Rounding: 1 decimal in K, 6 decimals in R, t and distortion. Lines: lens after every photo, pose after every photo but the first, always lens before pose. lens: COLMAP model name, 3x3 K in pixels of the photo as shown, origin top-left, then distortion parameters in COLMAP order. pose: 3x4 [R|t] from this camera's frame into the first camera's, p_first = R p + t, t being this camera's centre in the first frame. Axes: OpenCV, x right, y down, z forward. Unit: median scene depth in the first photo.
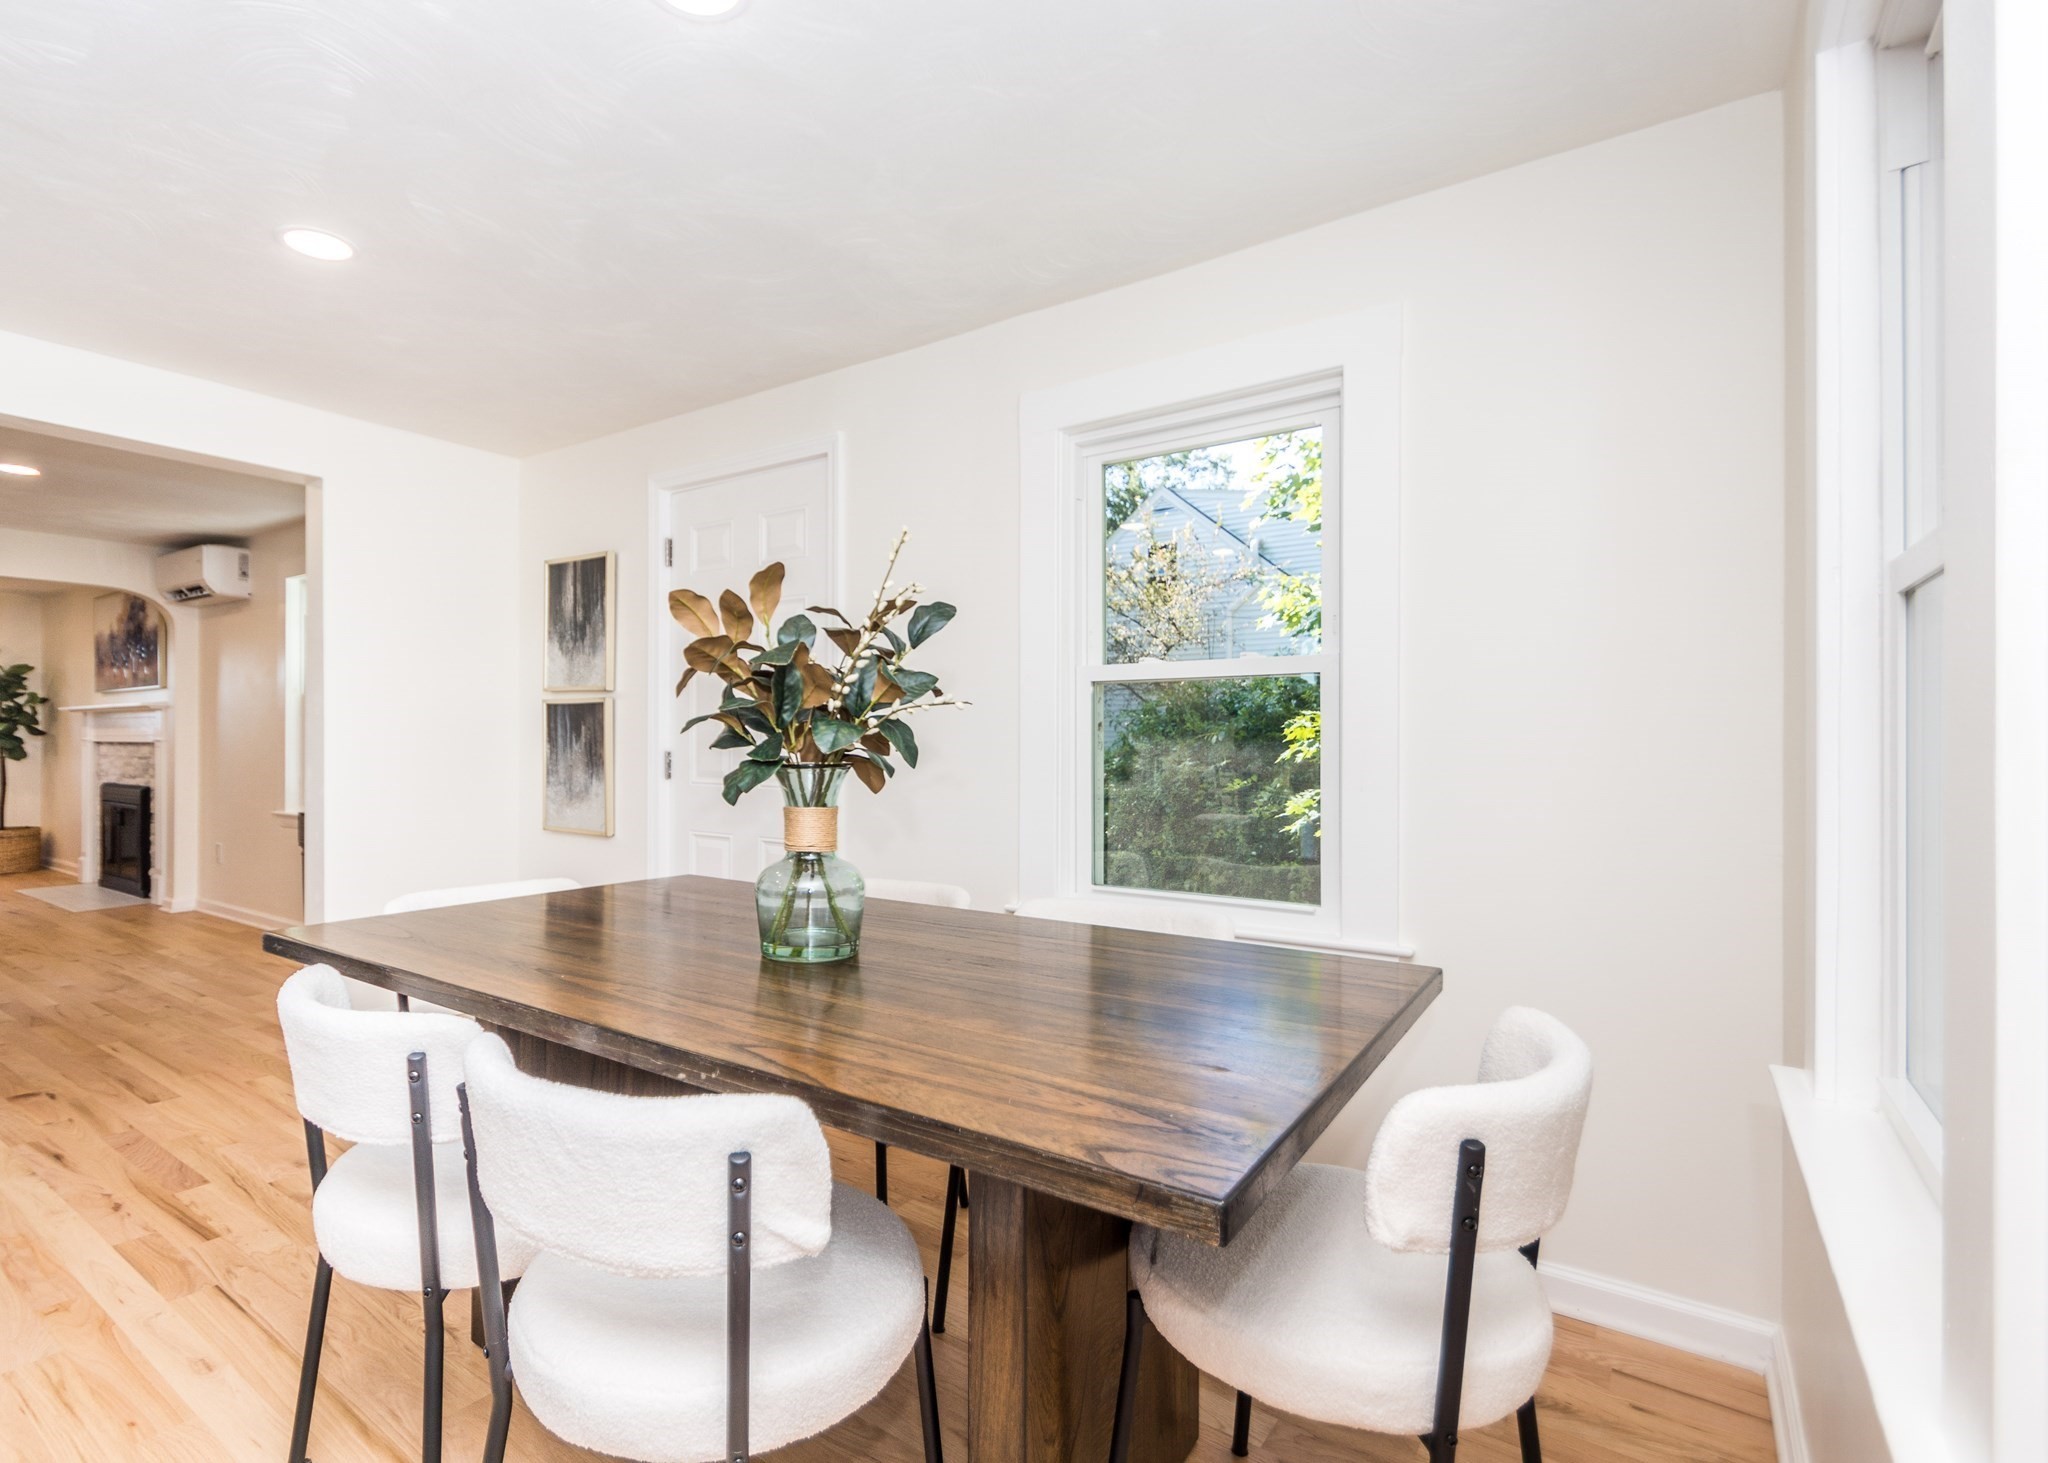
lens RADIAL K [[965.0, 0, 1023.3], [0, 965.0, 737.4], [0, 0, 1]] dist [-0.013890, 0.000057]
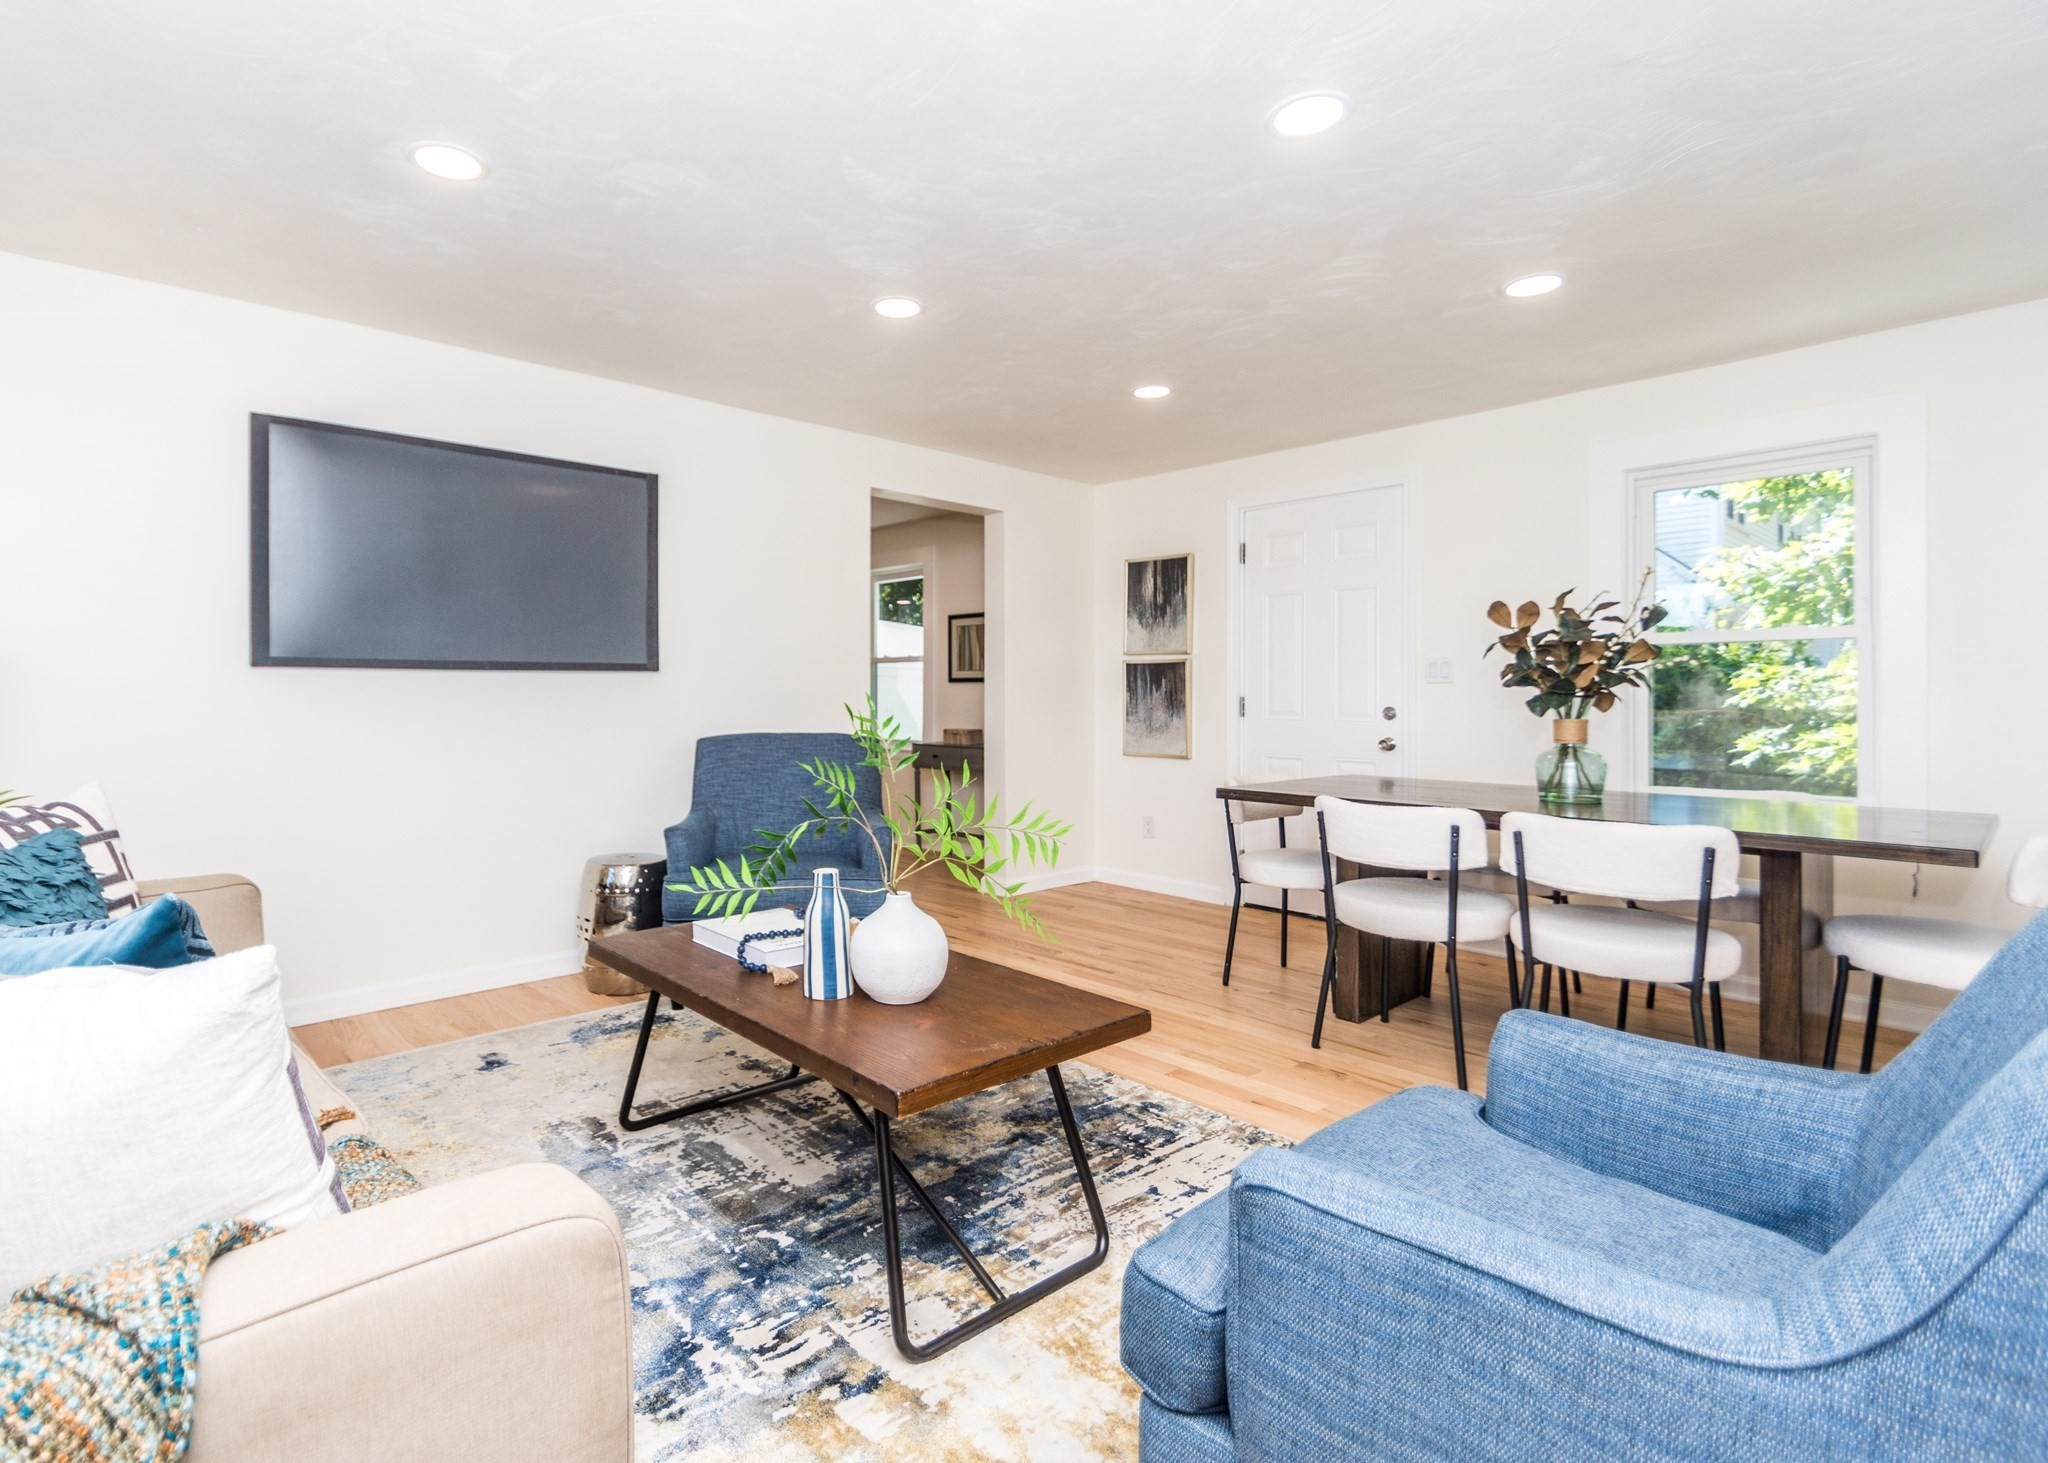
lens RADIAL K [[1018.9, 0, 980.8], [0, 1018.9, 691.6], [0, 0, 1]] dist [0.009204, -0.001547]
pose [[0.971326, -0.002546, -0.237739, -0.365029], [0.002444, 0.999997, -0.000727, 0.006593], [0.237740, 0.000125, 0.971329, -0.491925]]
